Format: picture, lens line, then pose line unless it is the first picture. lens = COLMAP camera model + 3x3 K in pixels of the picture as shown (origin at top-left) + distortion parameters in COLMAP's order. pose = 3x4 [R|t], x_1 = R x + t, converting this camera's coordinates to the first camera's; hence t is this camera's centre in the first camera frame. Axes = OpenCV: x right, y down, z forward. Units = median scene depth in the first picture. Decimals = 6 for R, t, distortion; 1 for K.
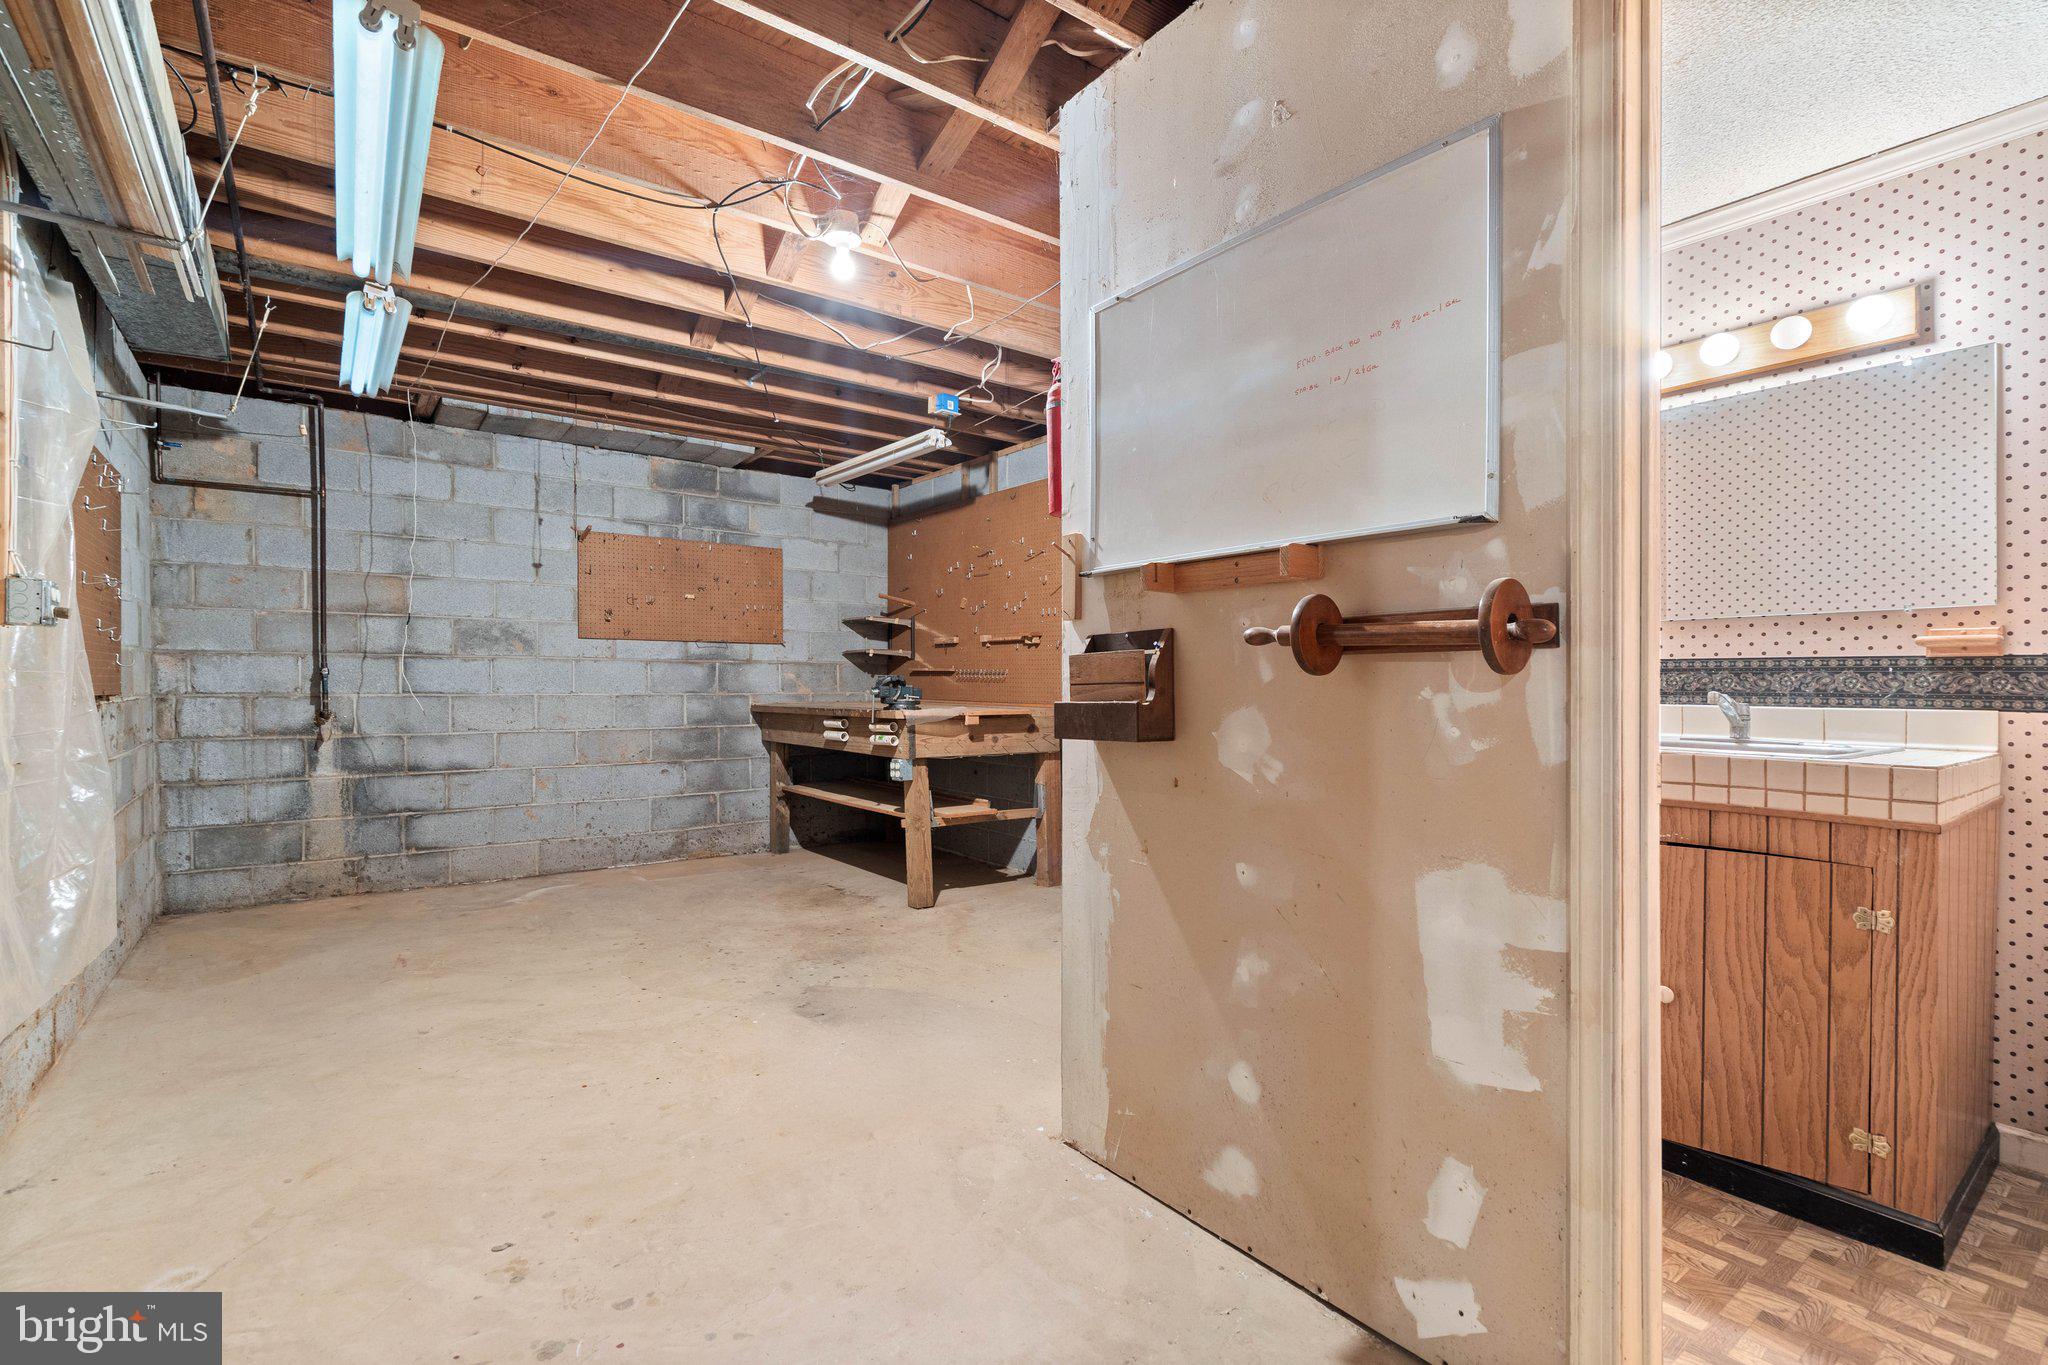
lens RADIAL K [[946.2, 0, 1016.6], [0, 946.2, 691.0], [0, 0, 1]] dist [-0.000784, -0.000101]
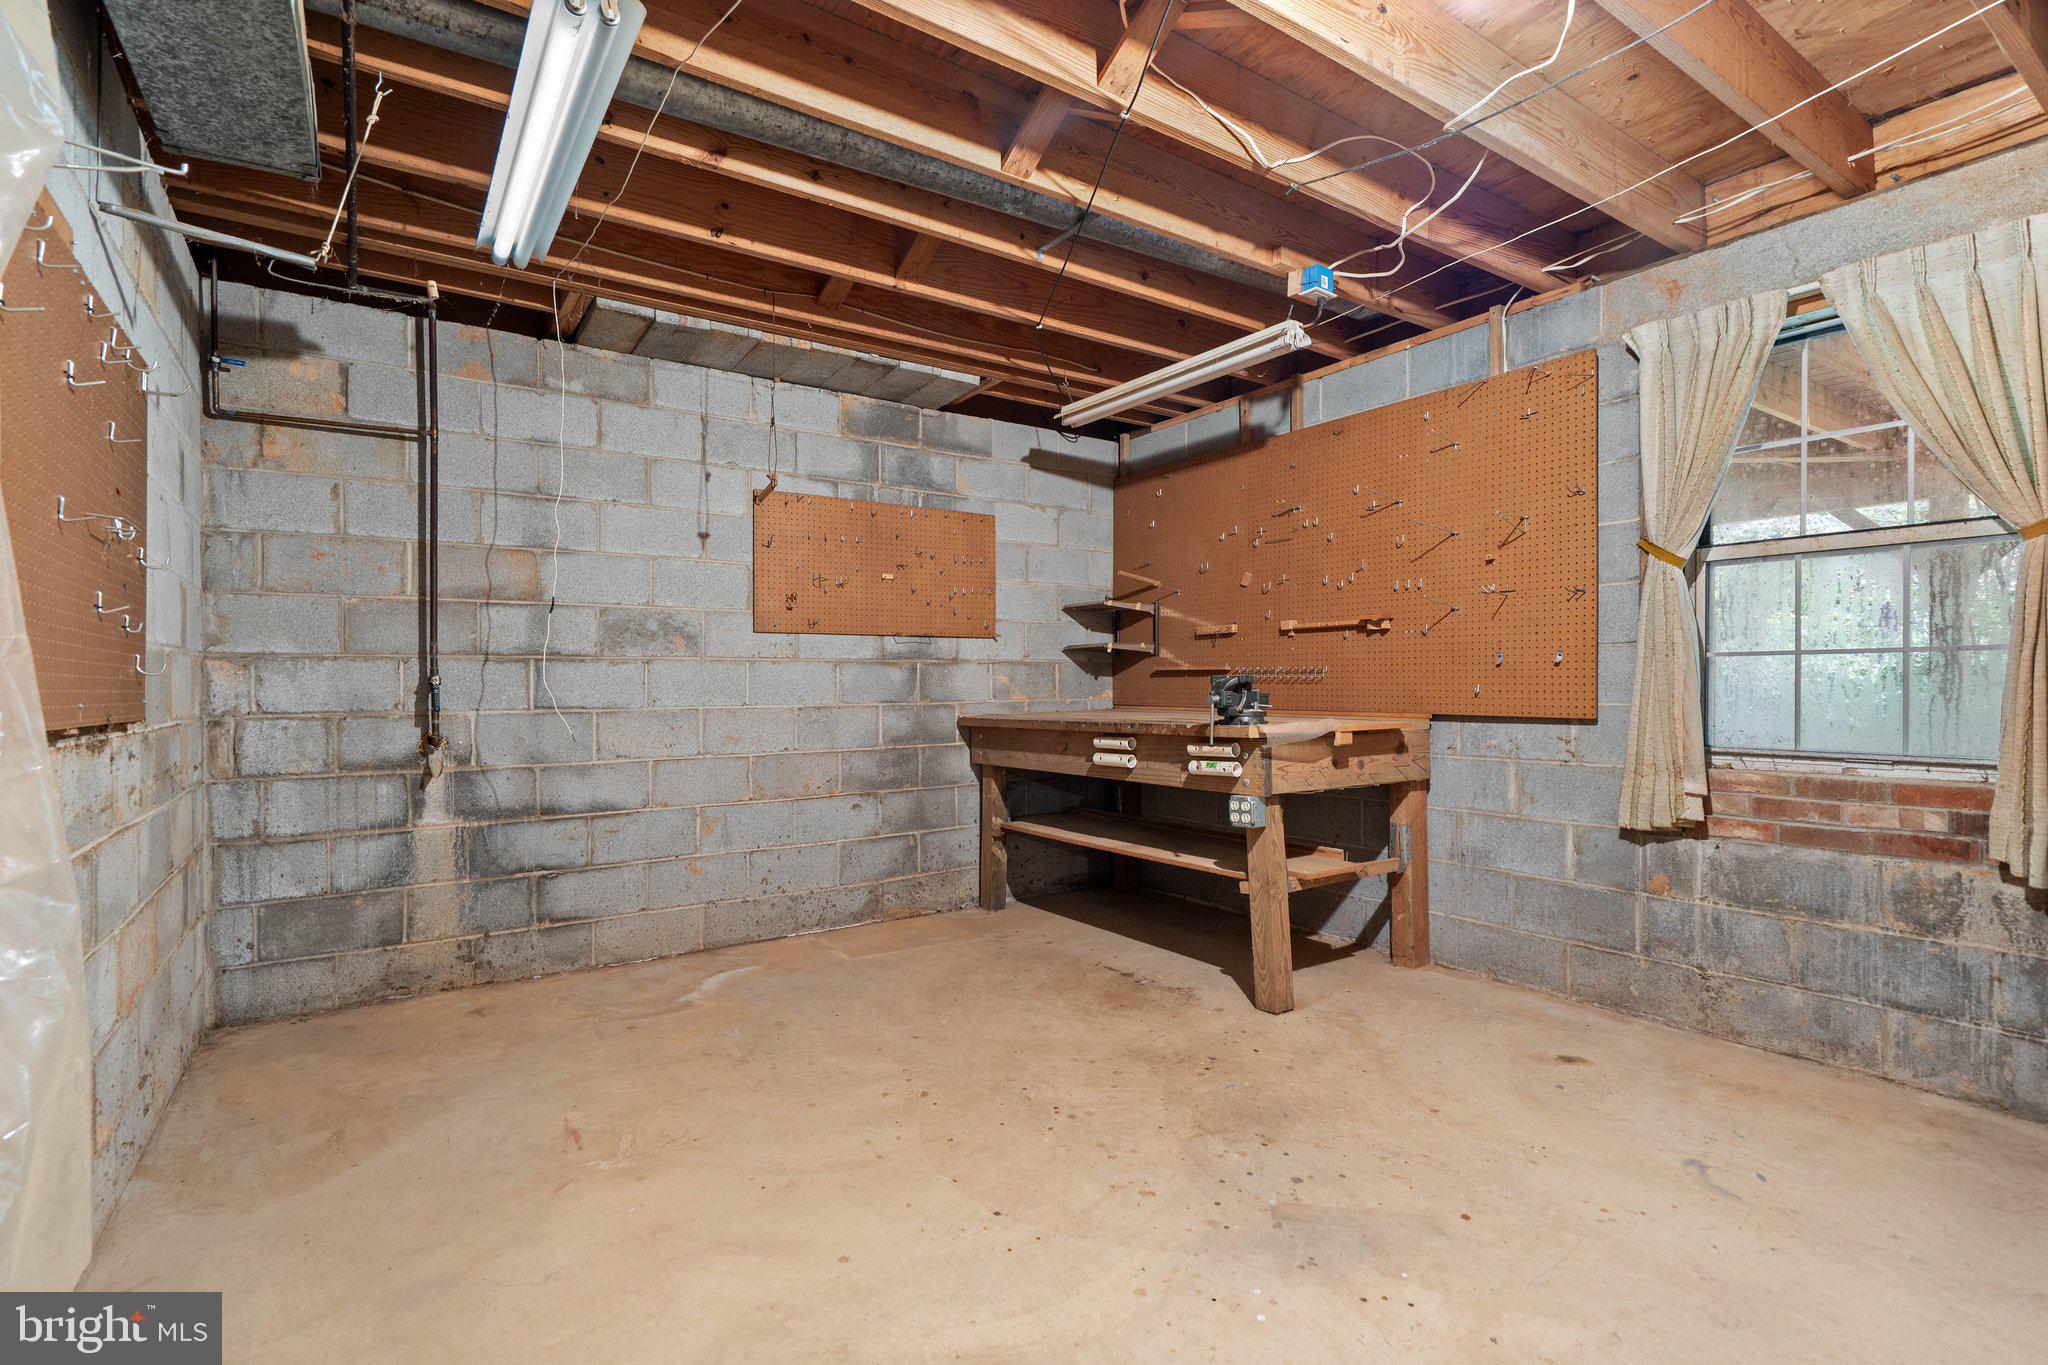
lens RADIAL K [[960.0, 0, 1029.9], [0, 960.0, 669.4], [0, 0, 1]] dist [-0.002786, -0.000041]
pose [[0.999108, -0.014019, -0.039842, -0.241458], [0.013008, 0.999590, -0.025524, -0.004486], [0.040183, 0.024983, 0.998880, 0.278862]]
